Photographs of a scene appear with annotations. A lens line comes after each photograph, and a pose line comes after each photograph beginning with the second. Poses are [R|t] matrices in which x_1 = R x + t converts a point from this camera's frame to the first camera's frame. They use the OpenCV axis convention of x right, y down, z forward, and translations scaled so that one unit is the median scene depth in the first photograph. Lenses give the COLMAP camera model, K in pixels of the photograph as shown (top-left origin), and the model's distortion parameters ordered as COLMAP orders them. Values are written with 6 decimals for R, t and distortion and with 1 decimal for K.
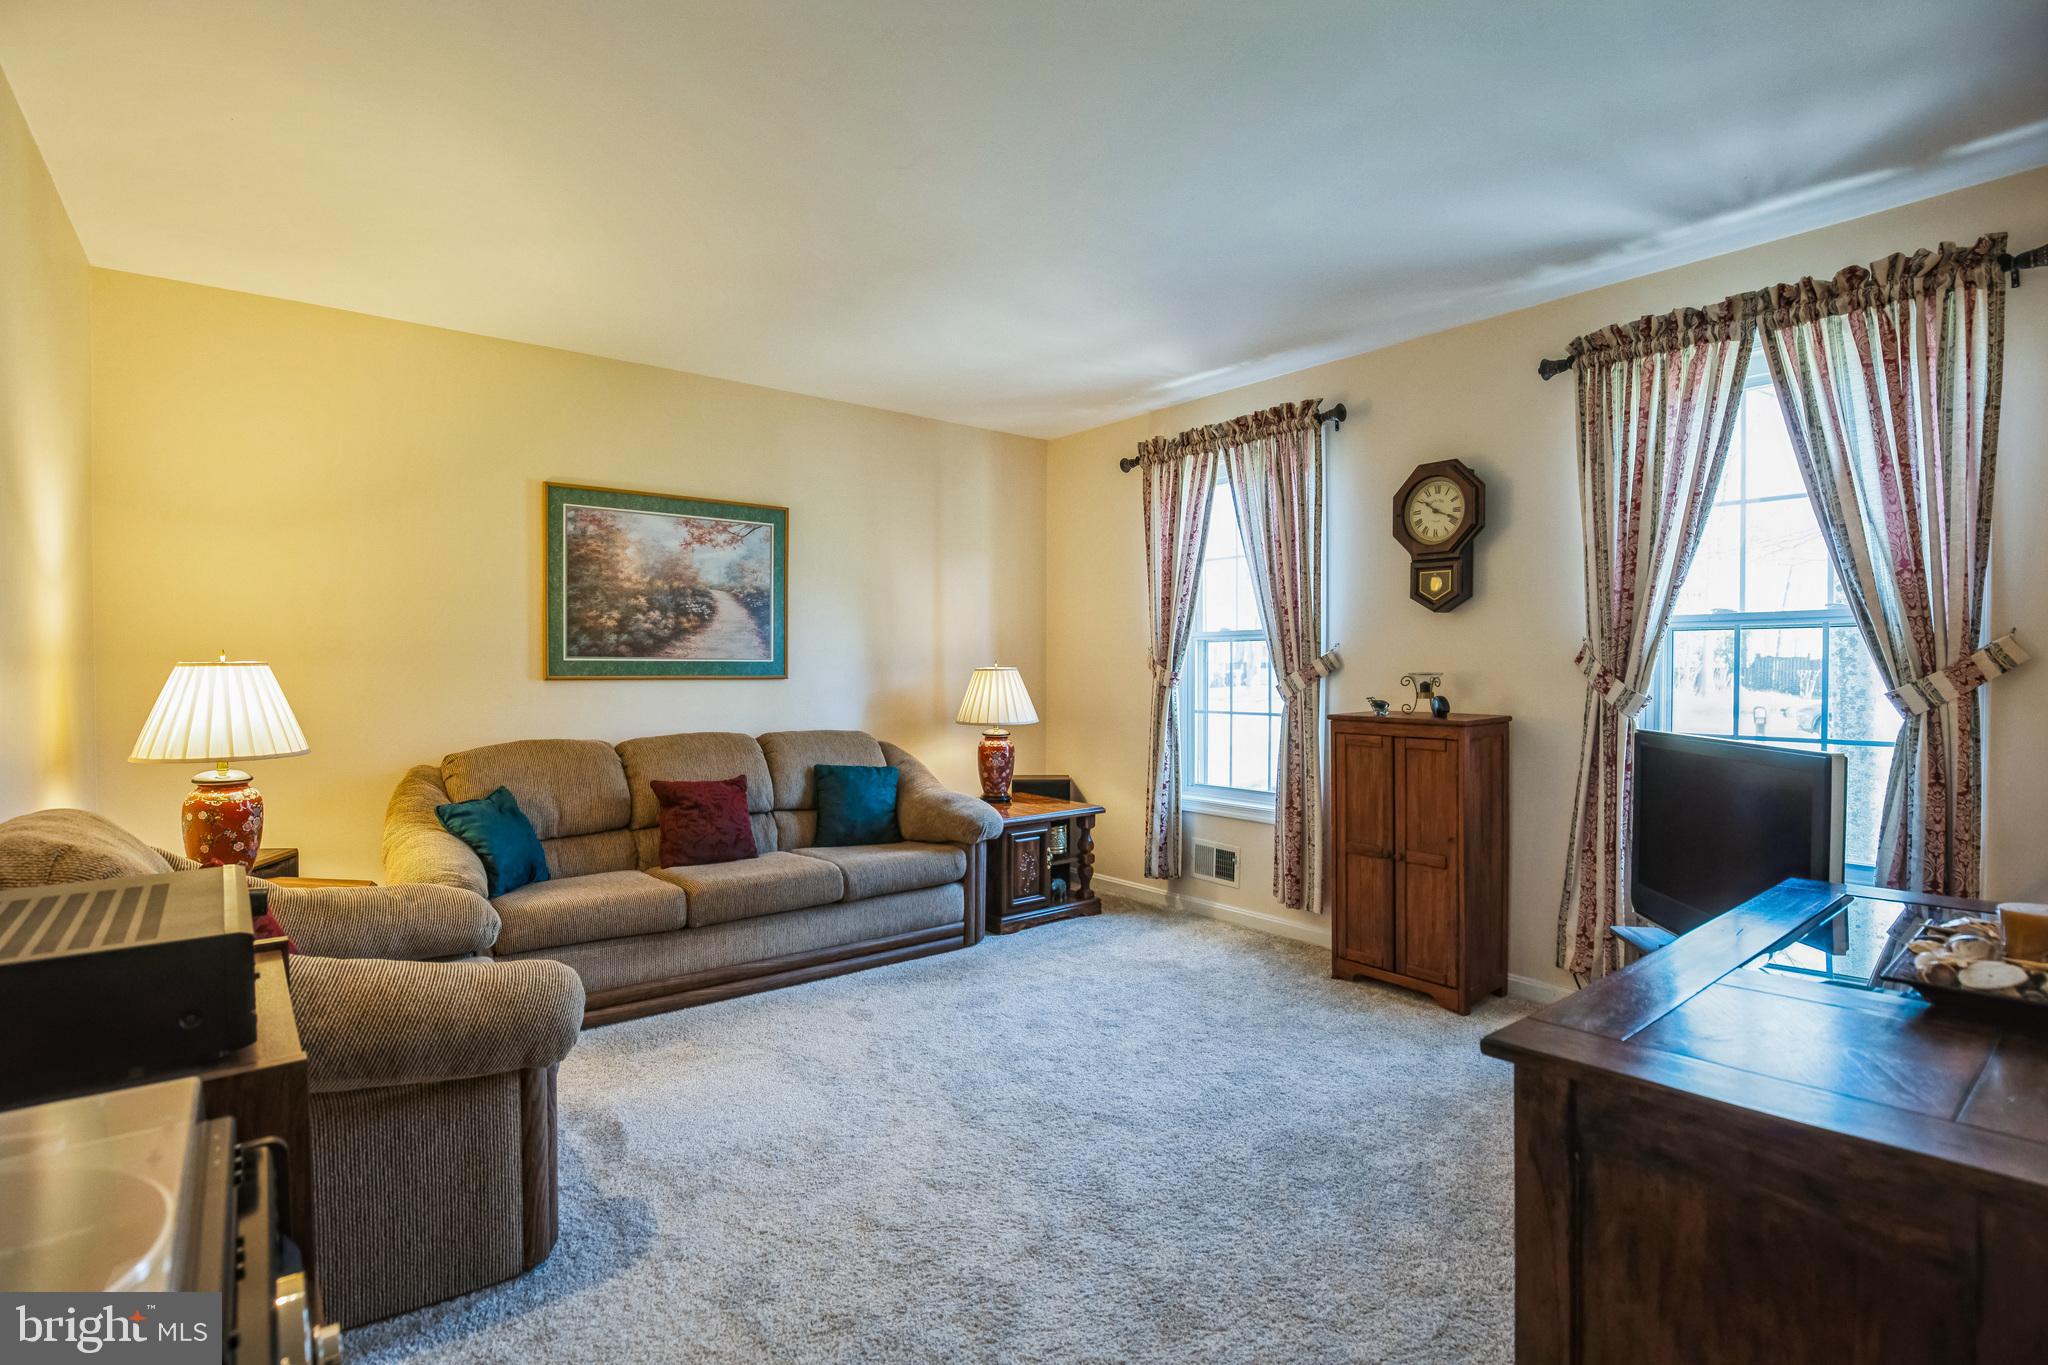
lens RADIAL K [[973.6, 0, 1024.0], [0, 973.6, 682.5], [0, 0, 1]] dist [-0.017371, -0.000211]
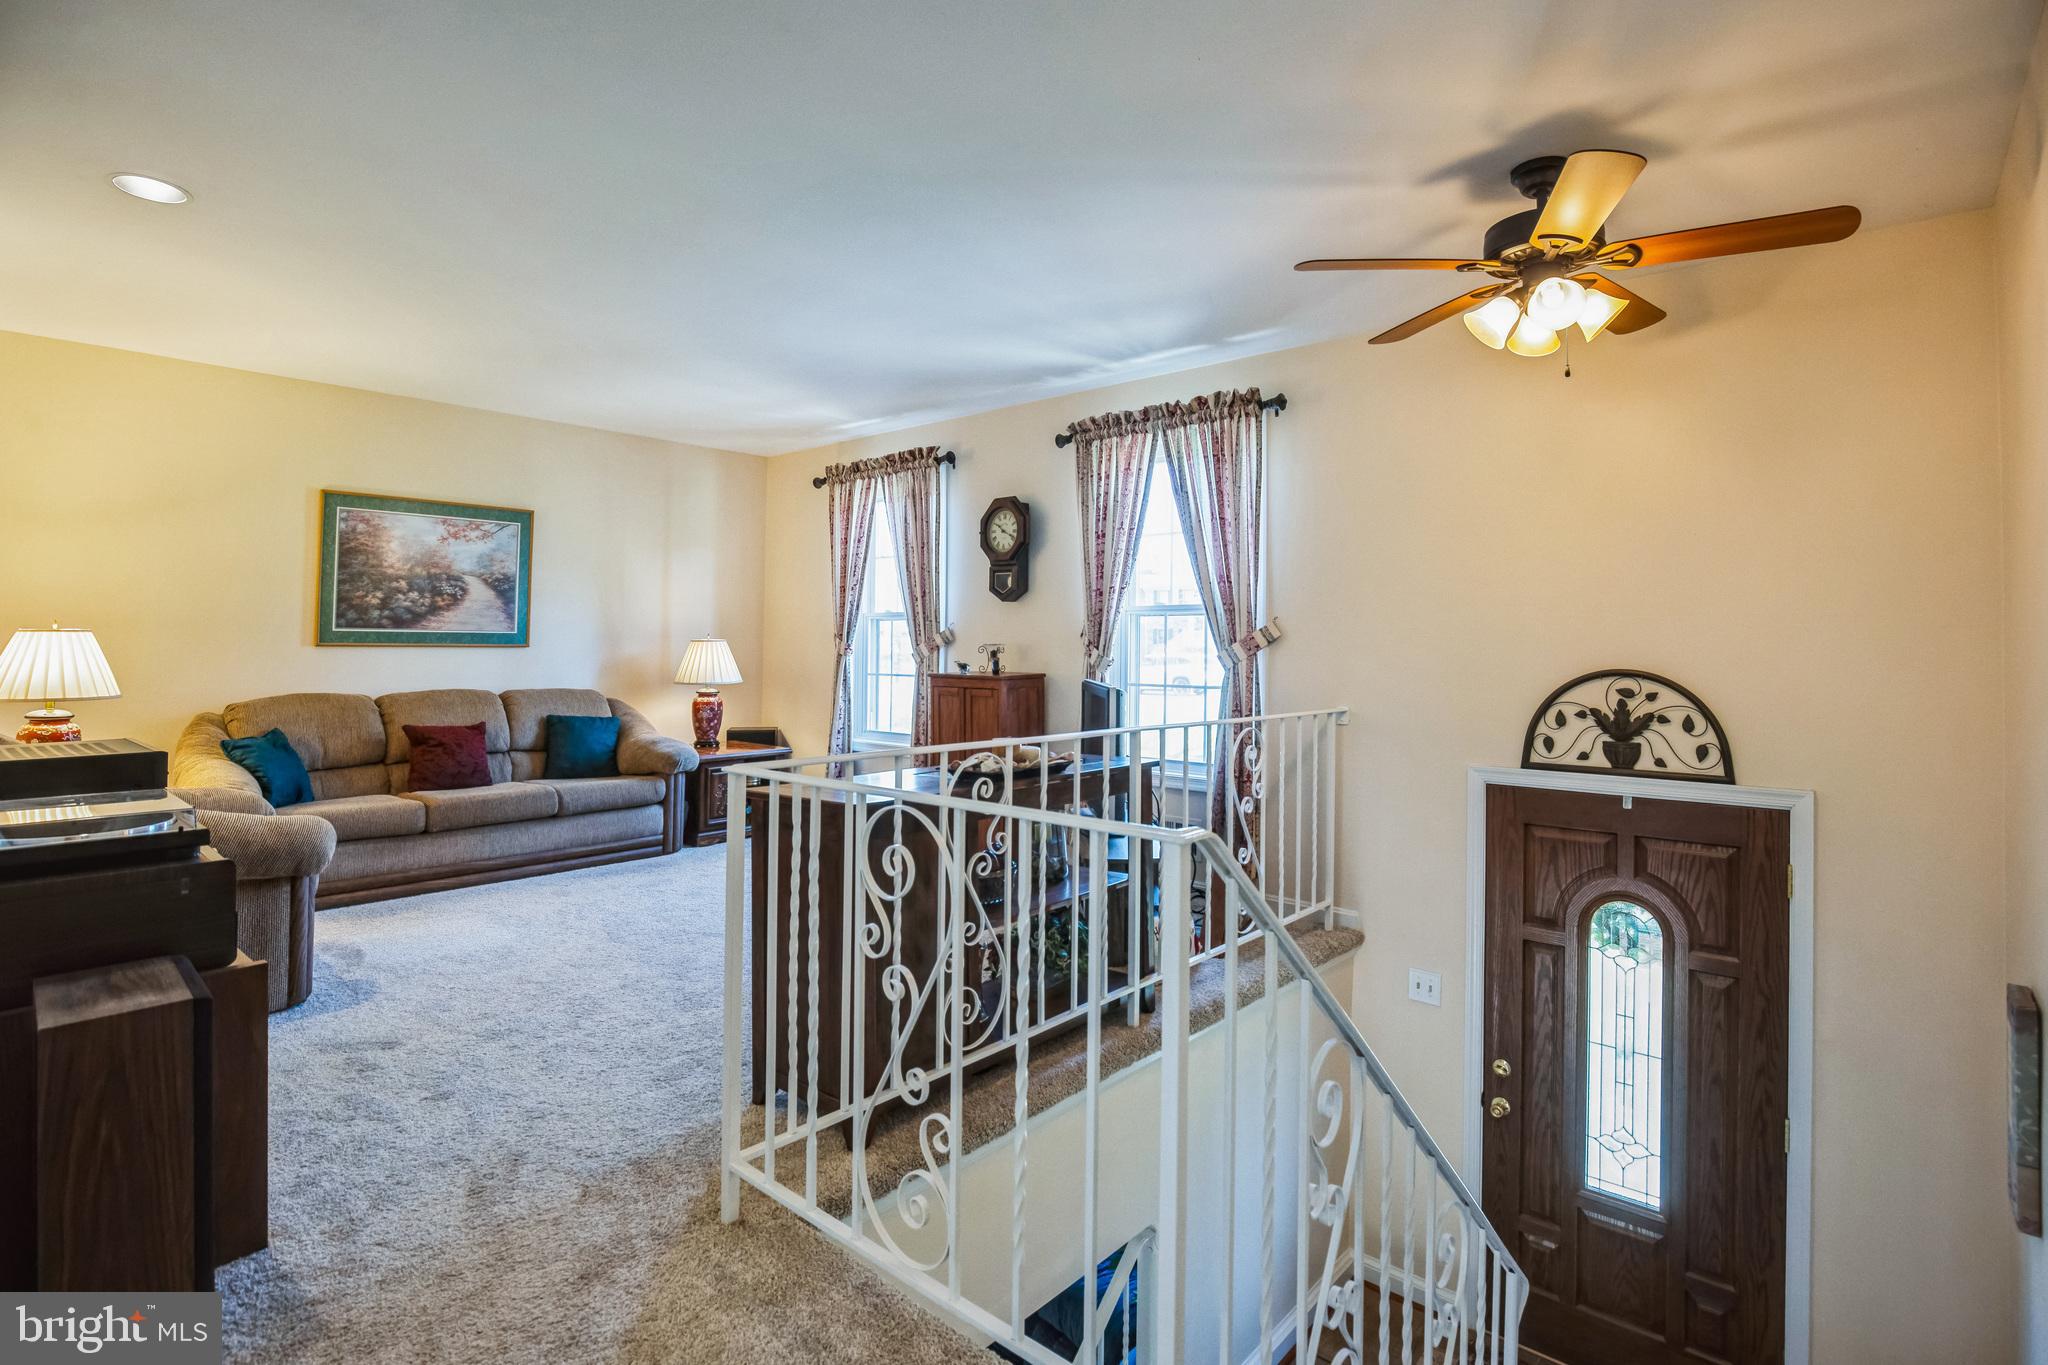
lens RADIAL K [[982.0, 0, 1027.7], [0, 982.0, 603.5], [0, 0, 1]] dist [-0.021807, 0.000278]
pose [[0.984678, 0.012098, 0.173965, 0.193964], [-0.002224, 0.998381, -0.056841, 0.011769], [-0.174371, 0.055583, 0.983110, -0.398261]]
